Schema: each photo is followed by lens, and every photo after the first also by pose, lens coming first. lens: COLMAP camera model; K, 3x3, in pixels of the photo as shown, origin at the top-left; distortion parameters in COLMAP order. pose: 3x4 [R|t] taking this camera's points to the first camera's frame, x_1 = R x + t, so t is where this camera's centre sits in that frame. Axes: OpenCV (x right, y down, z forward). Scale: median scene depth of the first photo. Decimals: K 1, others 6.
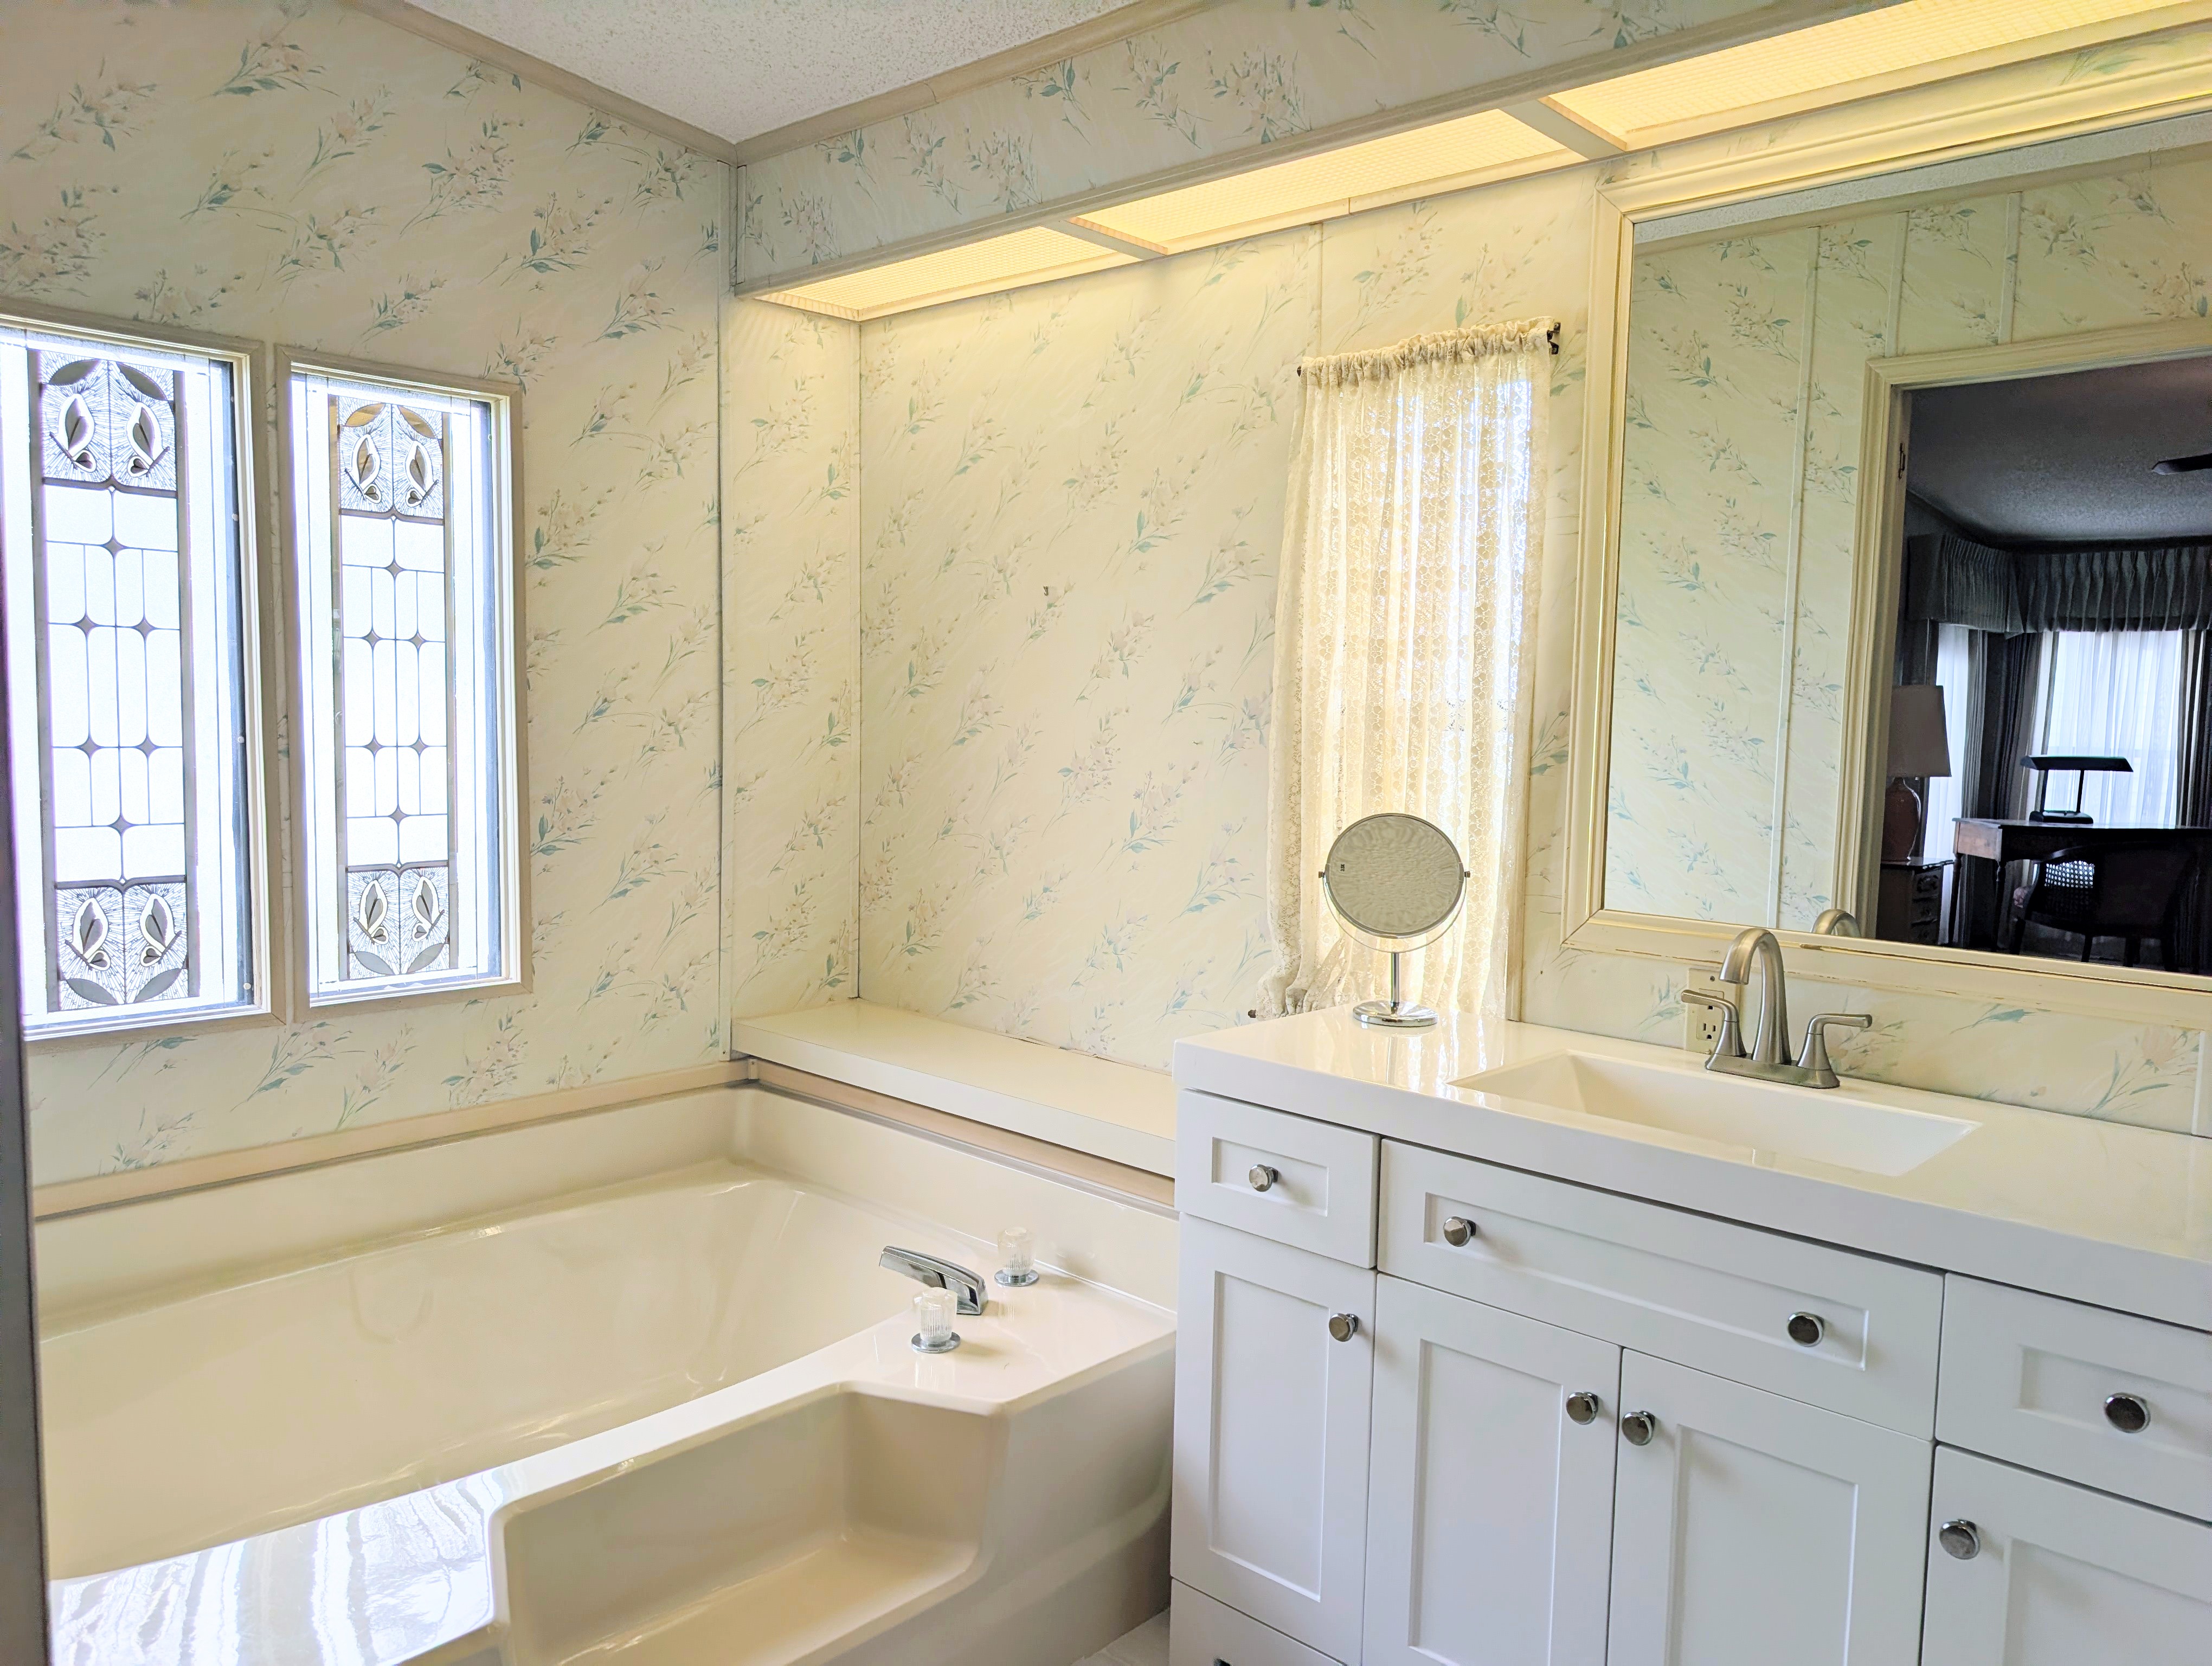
lens RADIAL K [[1596.7, 0, 1106.0], [0, 1596.7, 833.0], [0, 0, 1]] dist [0.001231, -0.002315]
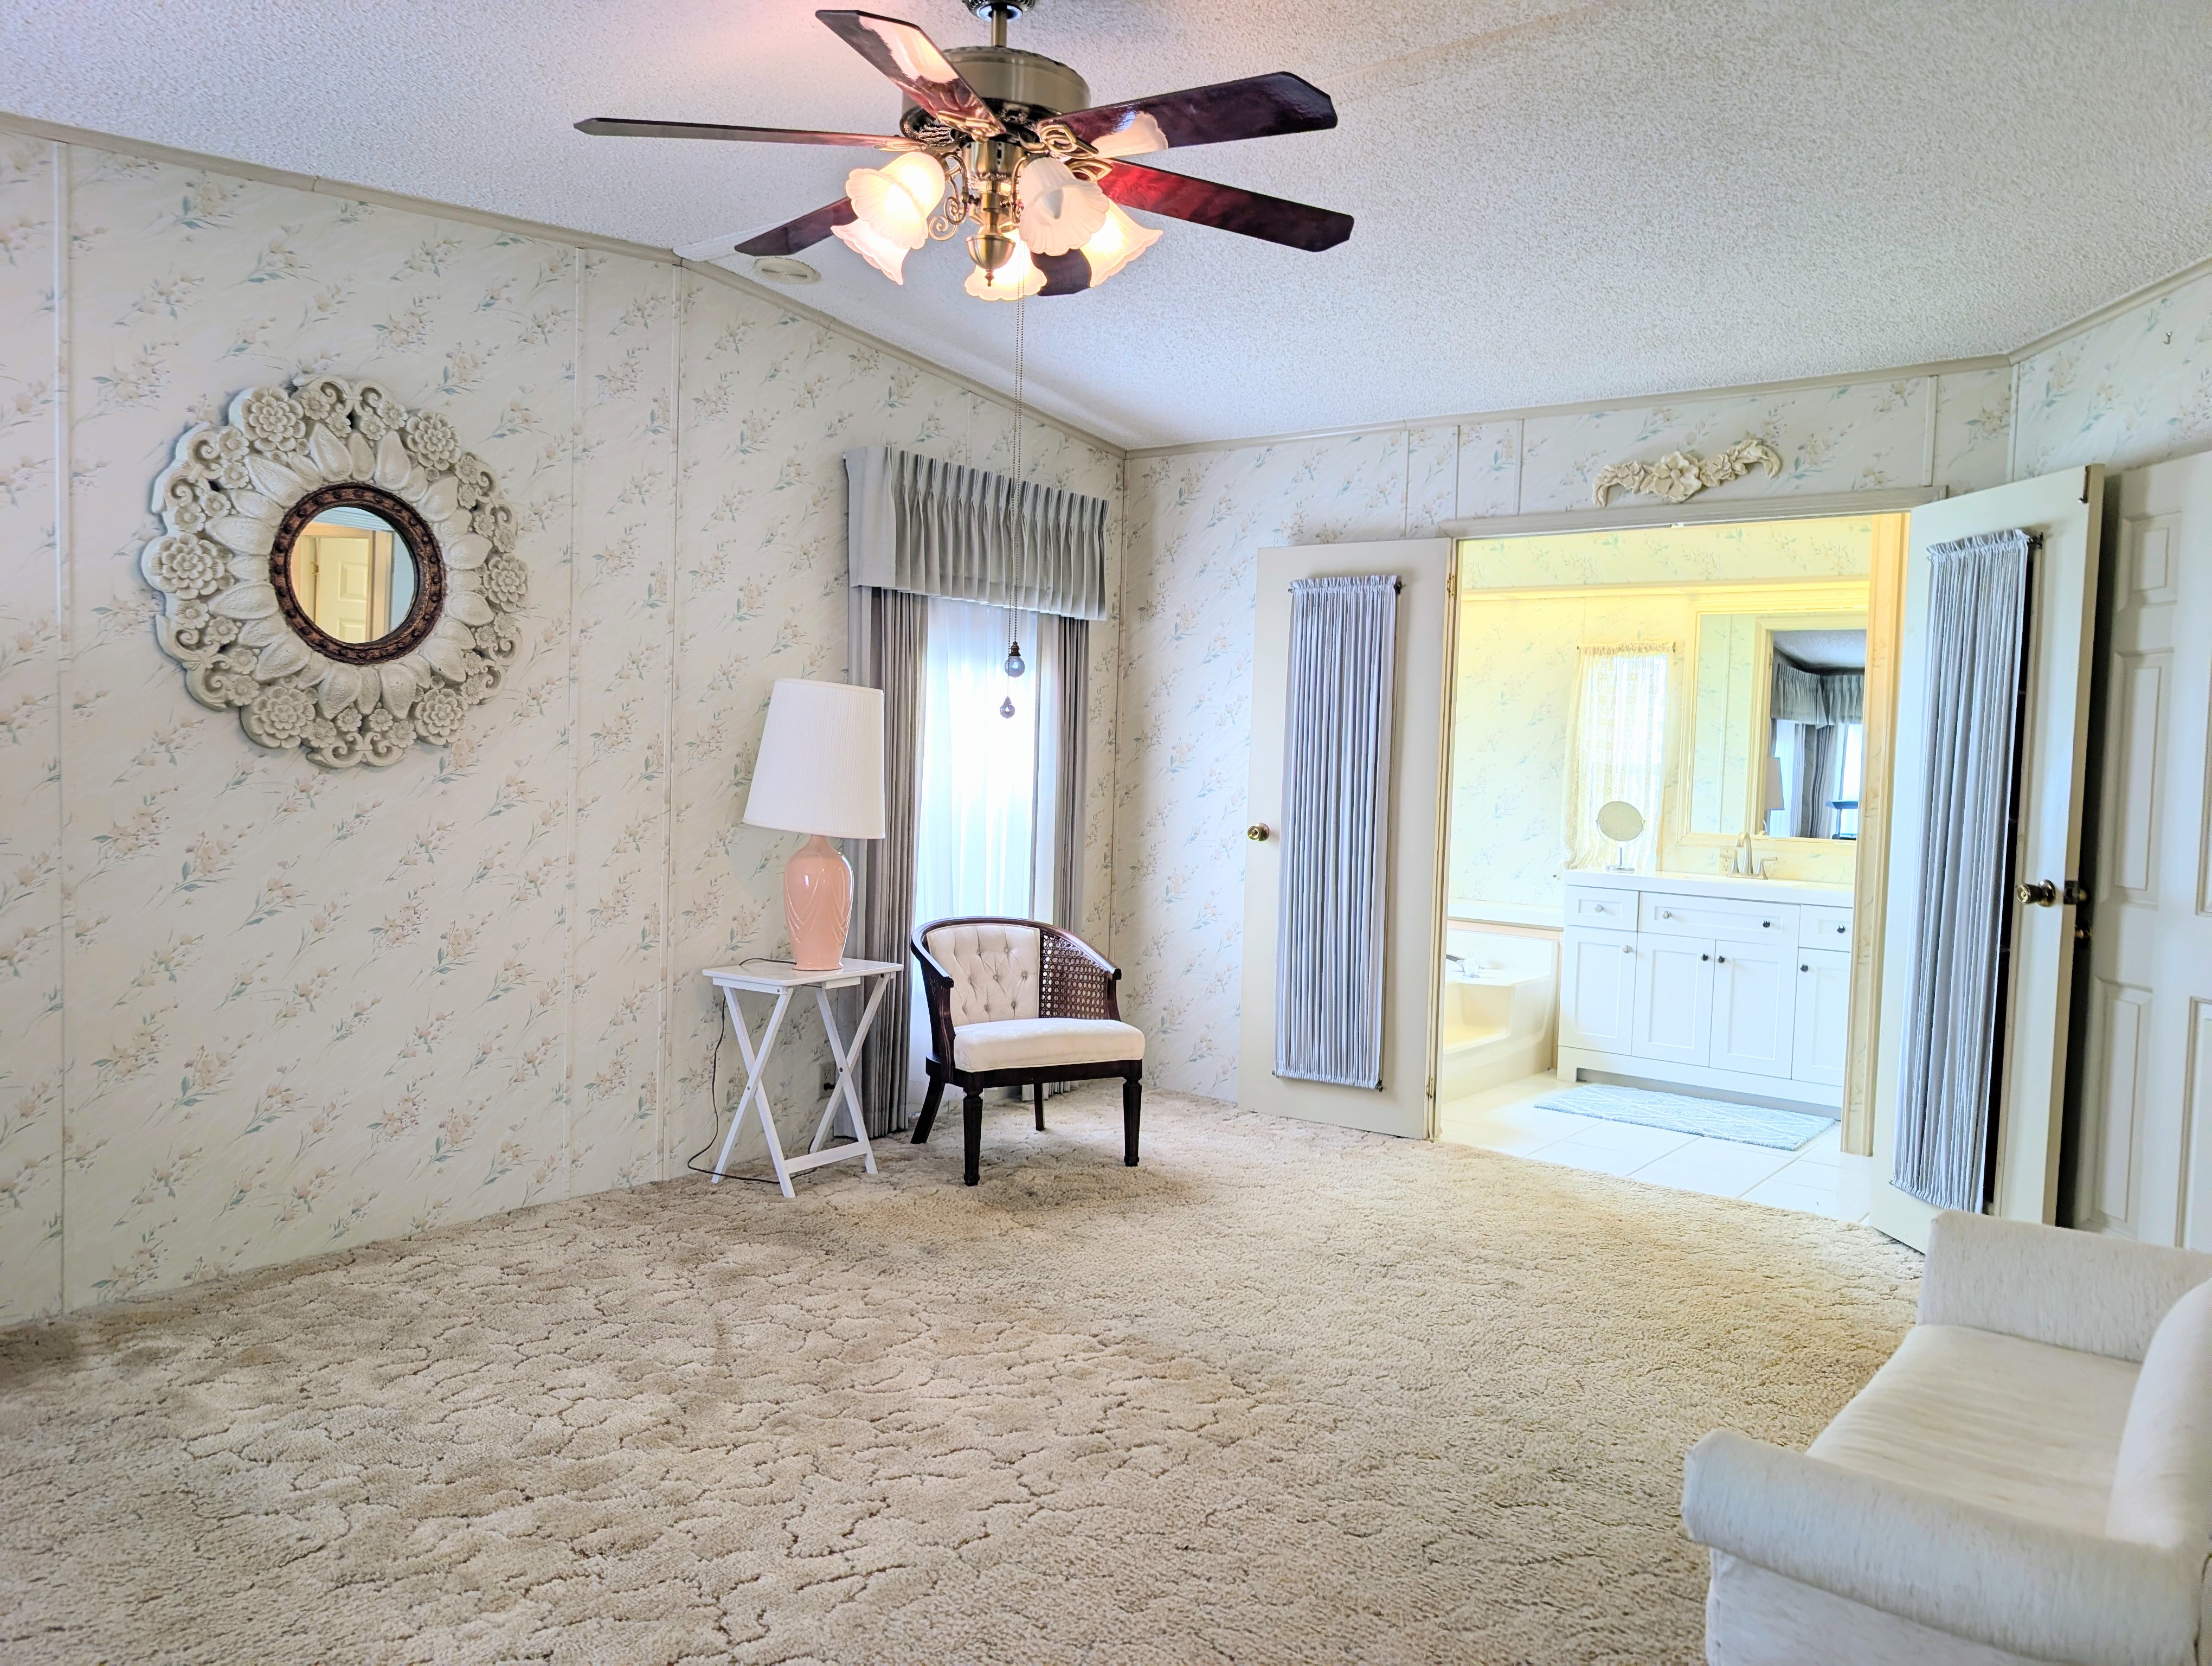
lens RADIAL K [[1562.0, 0, 1106.0], [0, 1562.0, 833.0], [0, 0, 1]] dist [0.001783, 0.000362]
pose [[0.996399, 0.008057, 0.084404, -1.027753], [-0.005166, 0.999394, -0.034411, 0.154680], [-0.084630, 0.033851, 0.995837, -1.837882]]
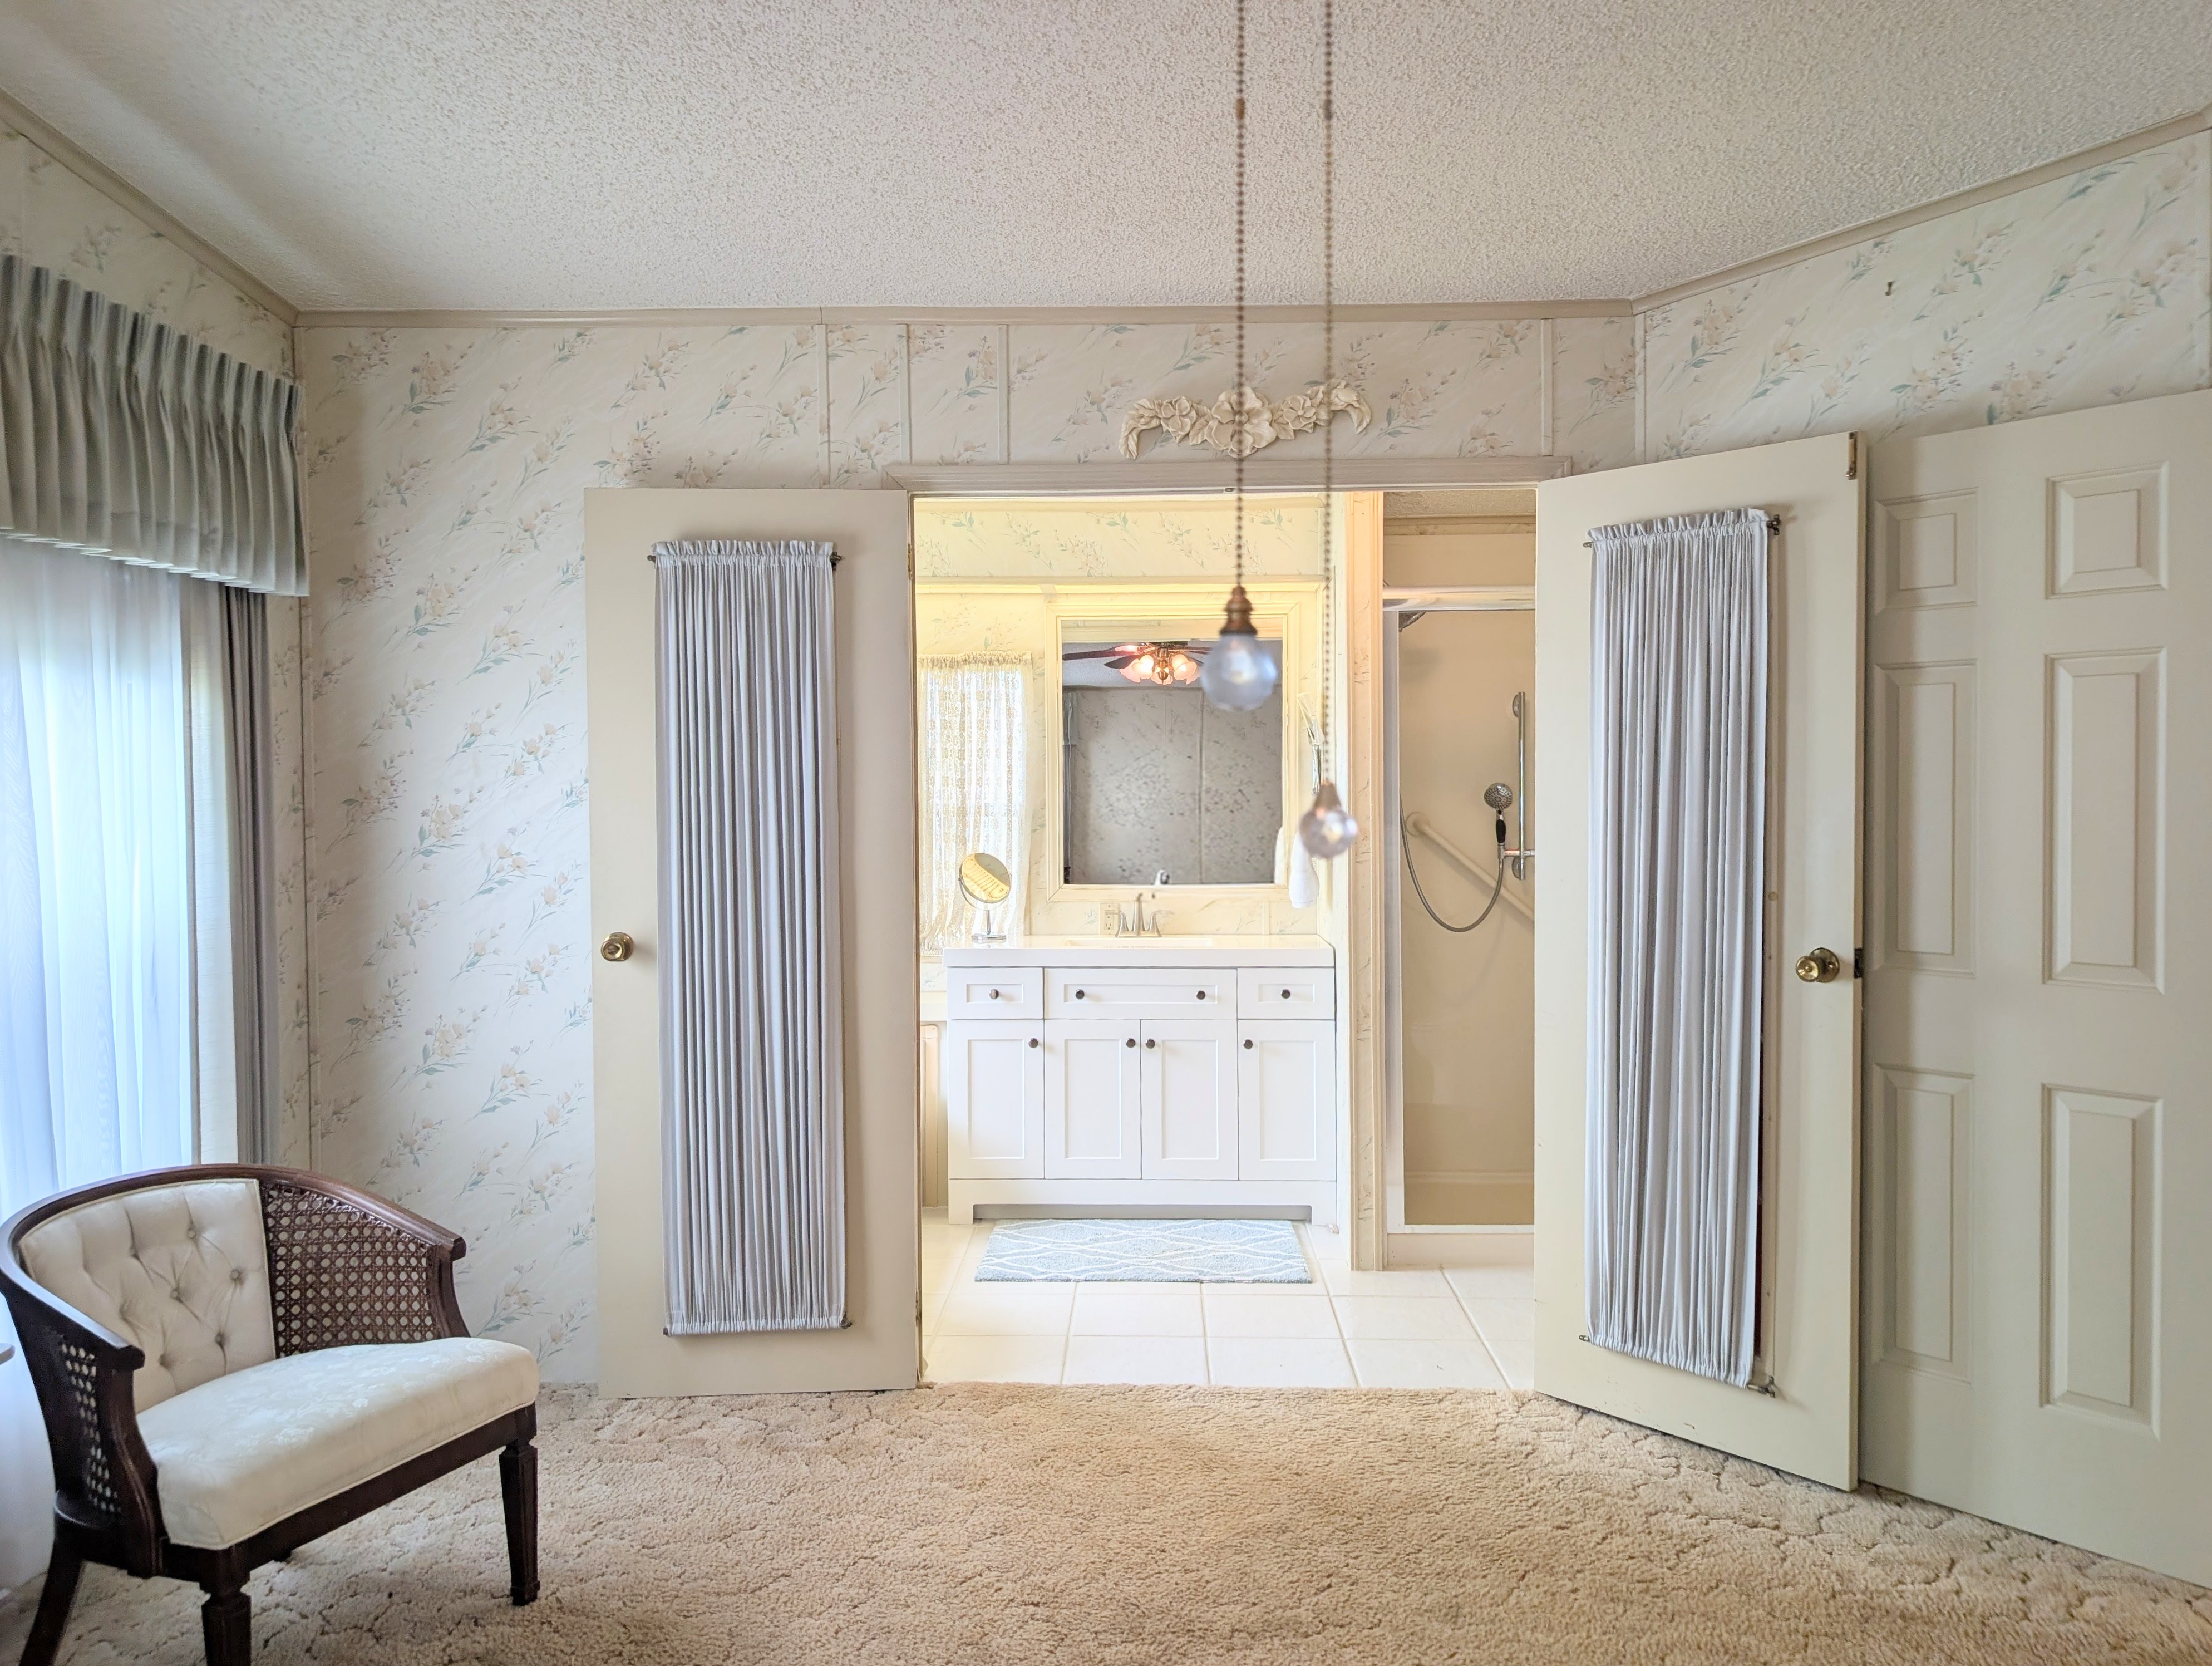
lens RADIAL K [[1603.8, 0, 1106.0], [0, 1603.8, 833.0], [0, 0, 1]] dist [0.048168, -0.070249]
pose [[0.752117, -0.041417, 0.657727, -1.245524], [0.077110, 0.996699, -0.025414, 0.033994], [-0.654503, 0.069832, 0.752828, -0.915565]]
